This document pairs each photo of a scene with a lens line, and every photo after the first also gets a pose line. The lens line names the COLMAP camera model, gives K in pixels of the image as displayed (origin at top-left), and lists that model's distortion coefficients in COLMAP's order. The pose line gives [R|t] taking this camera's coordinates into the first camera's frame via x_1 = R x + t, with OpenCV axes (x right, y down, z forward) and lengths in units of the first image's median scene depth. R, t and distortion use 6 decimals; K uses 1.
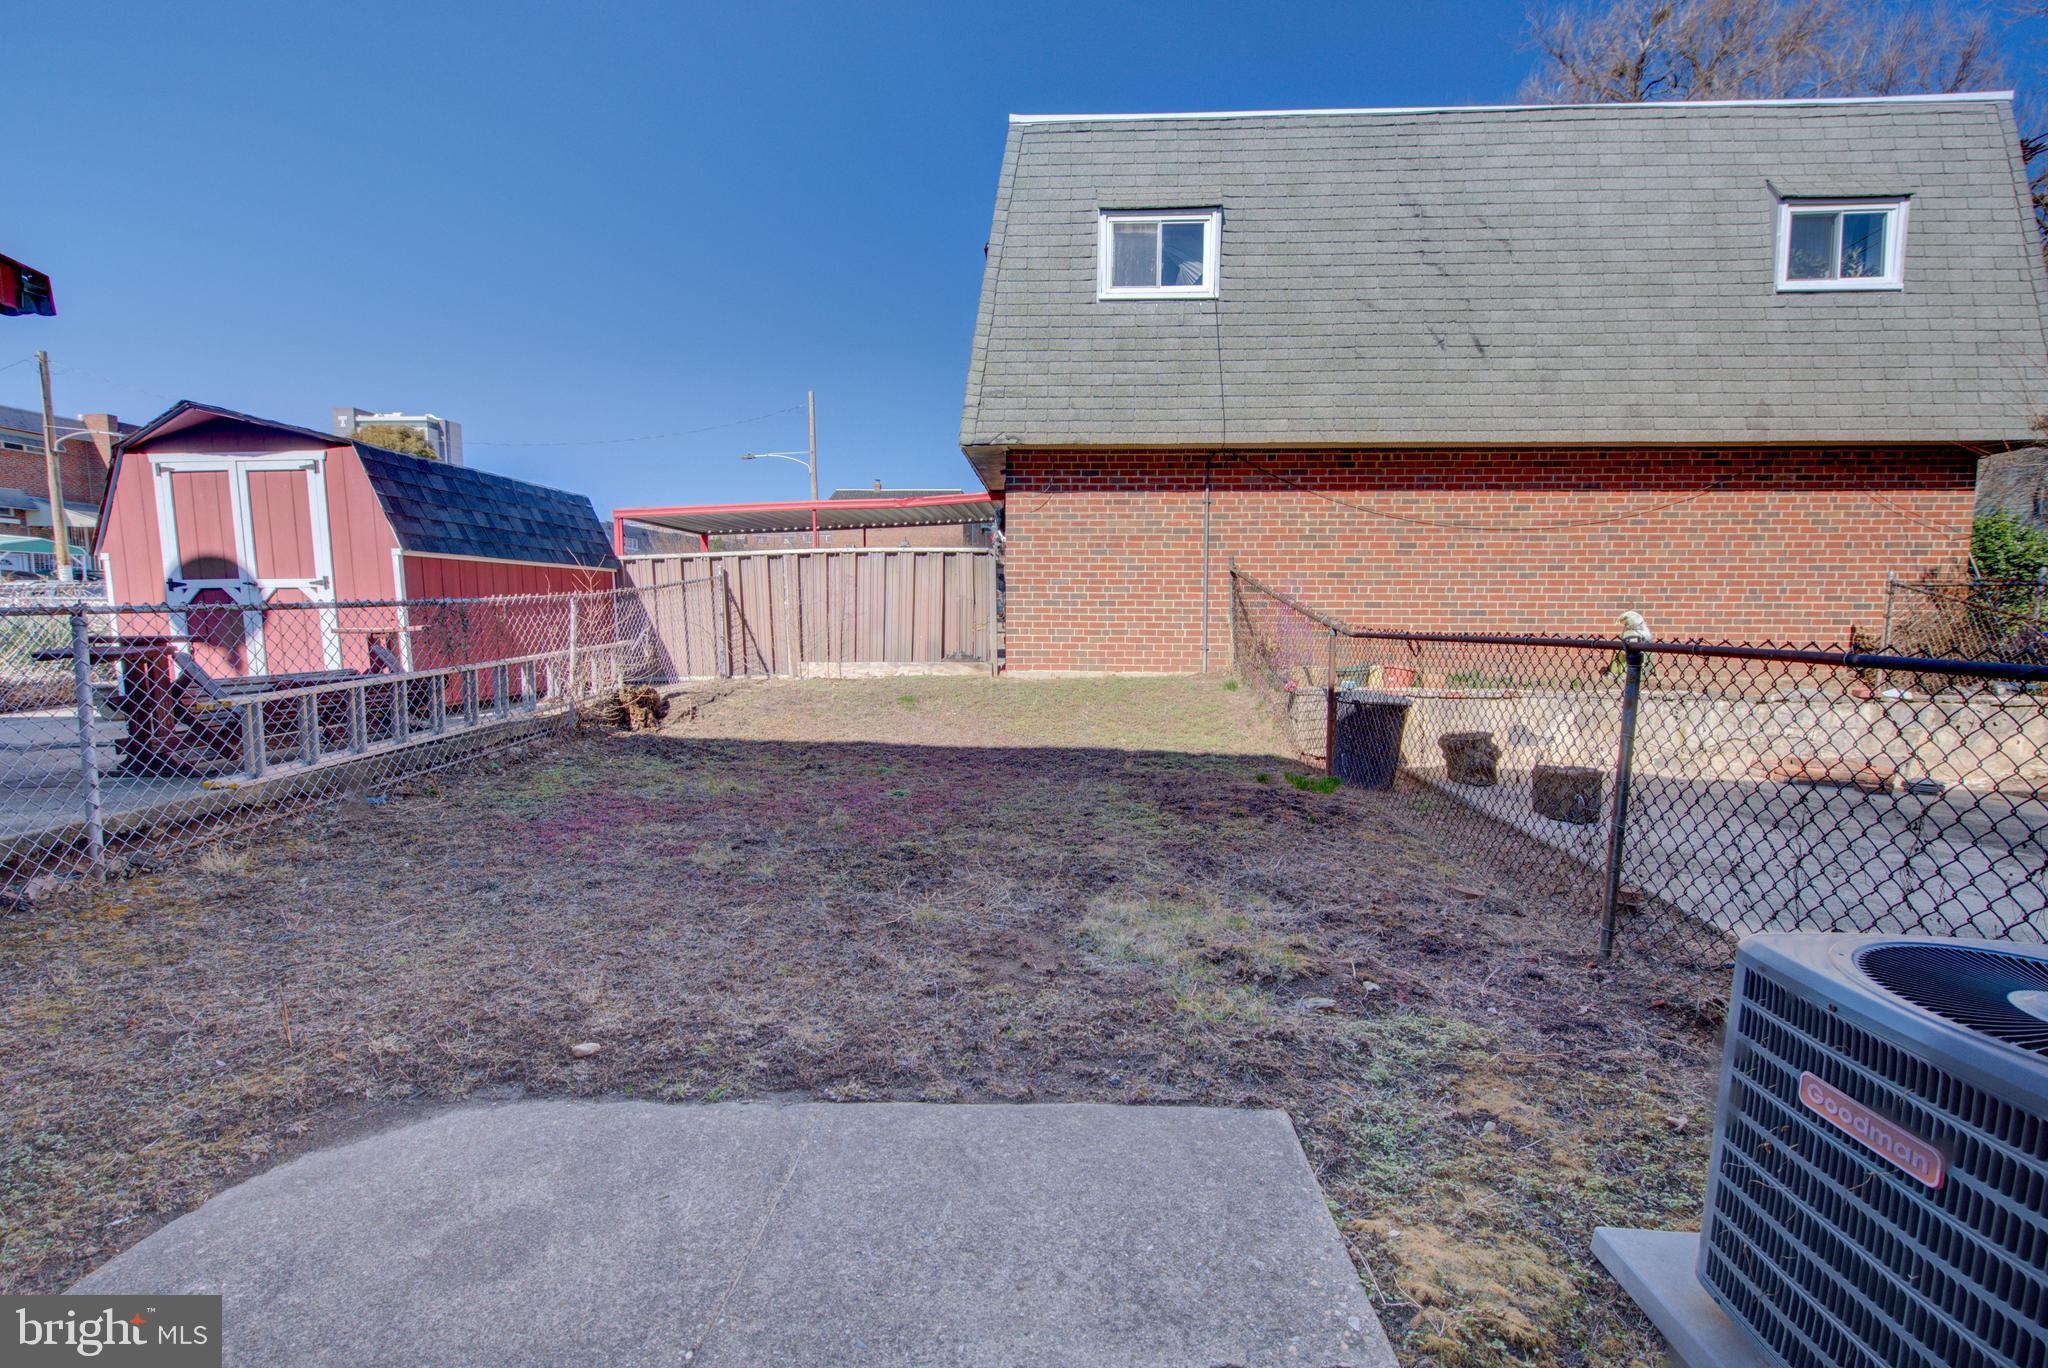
lens RADIAL K [[822.8, 0, 1024.0], [0, 822.8, 684.0], [0, 0, 1]] dist [0.001092, -0.000084]
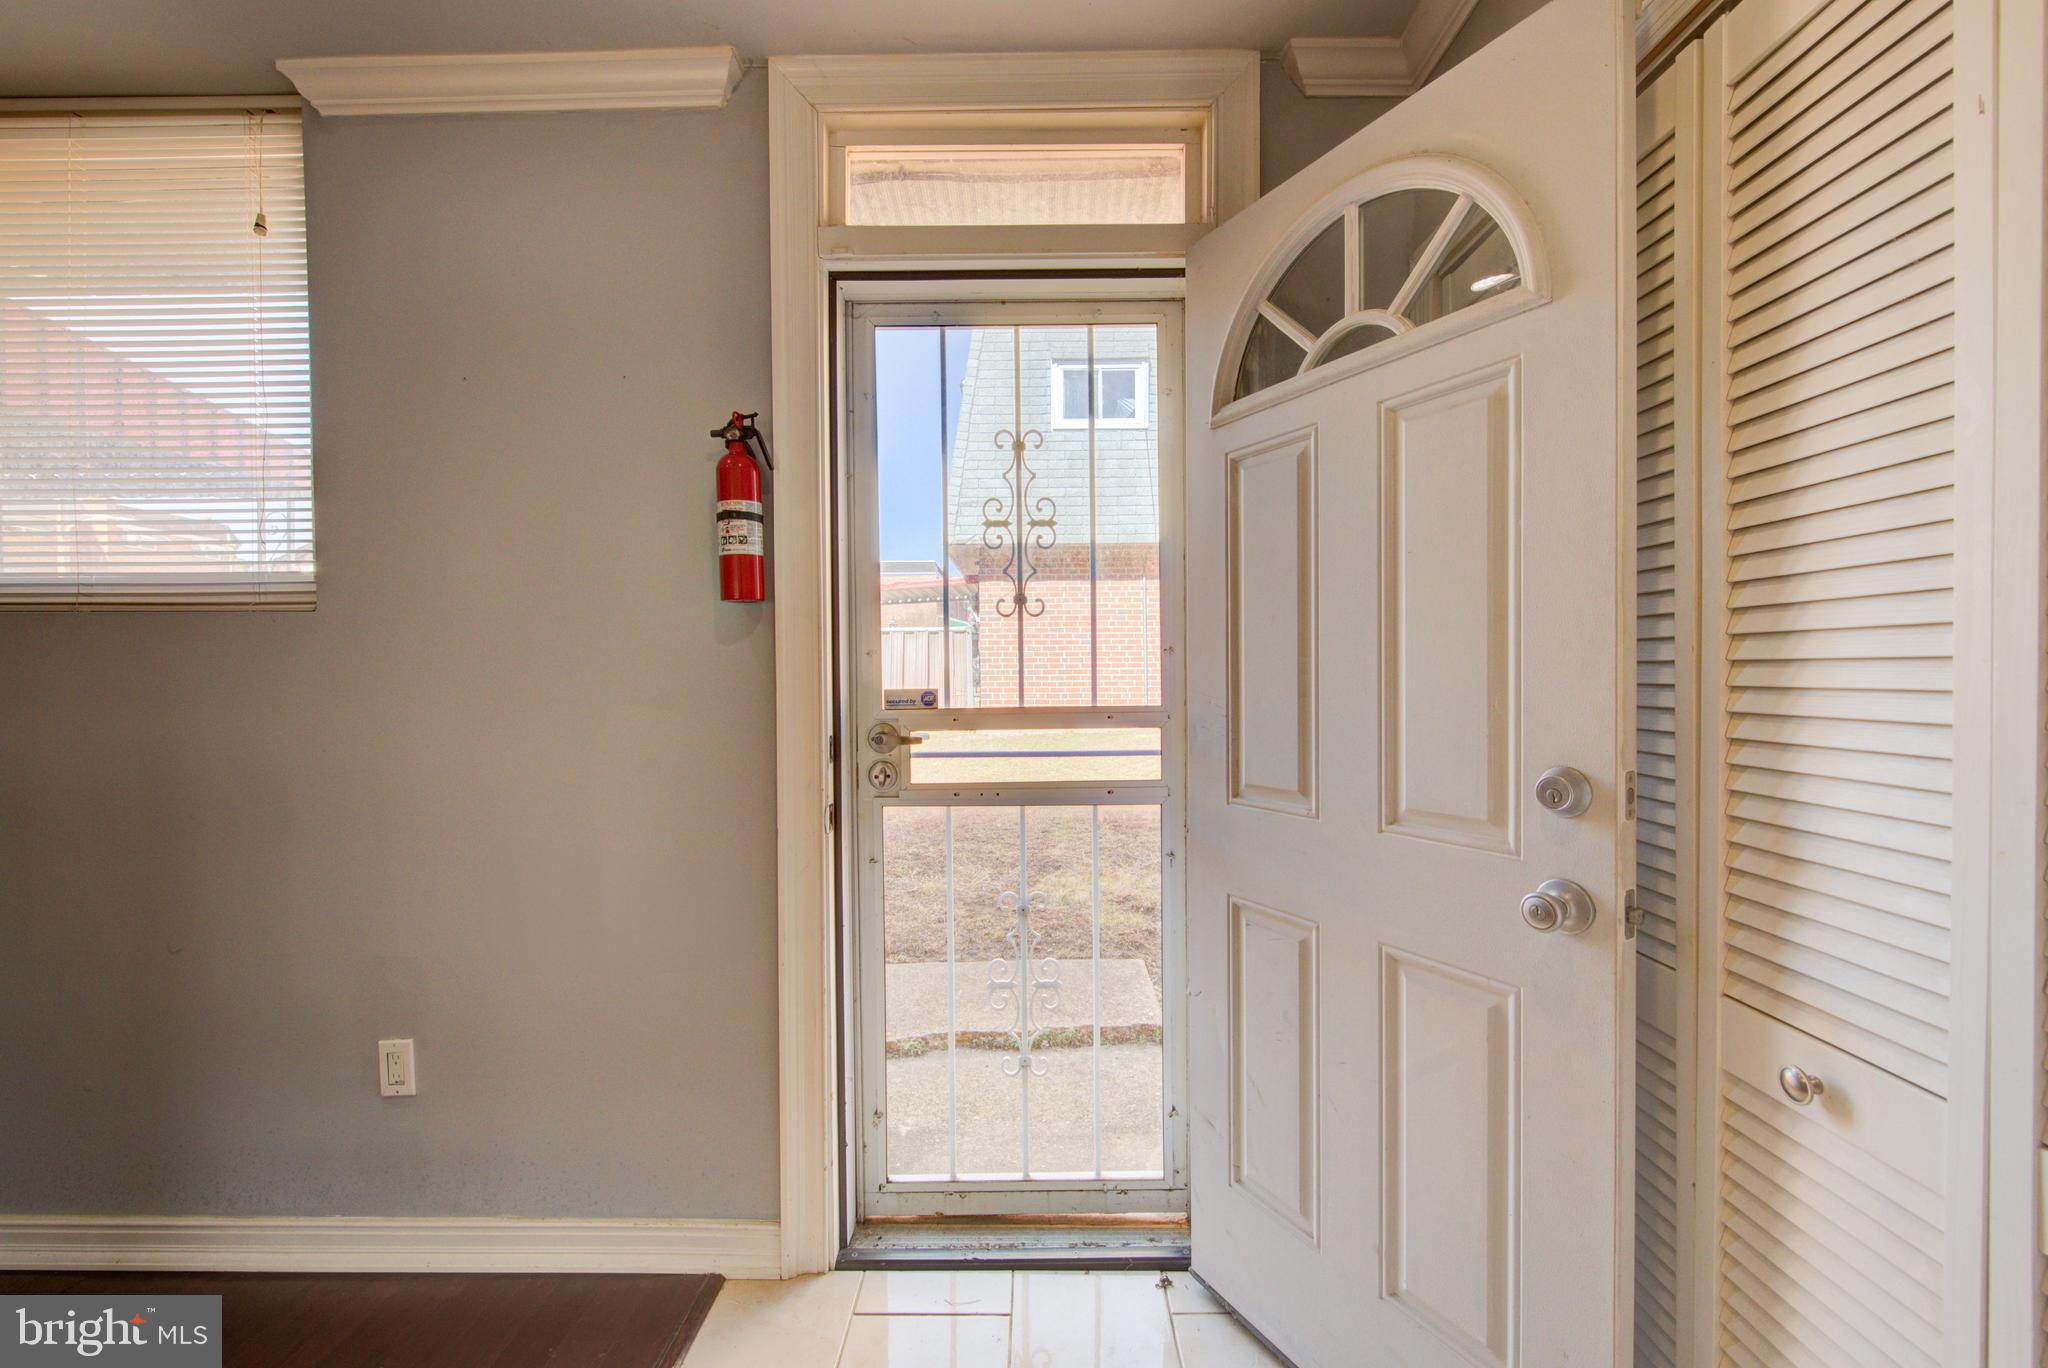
lens RADIAL K [[822.8, 0, 1024.0], [0, 822.8, 684.0], [0, 0, 1]] dist [0.001092, -0.000084]
pose [[0.999337, -0.011348, 0.034594, -0.000639], [0.013956, 0.997001, -0.076114, 0.027852], [-0.033626, 0.076547, 0.996499, -0.512006]]
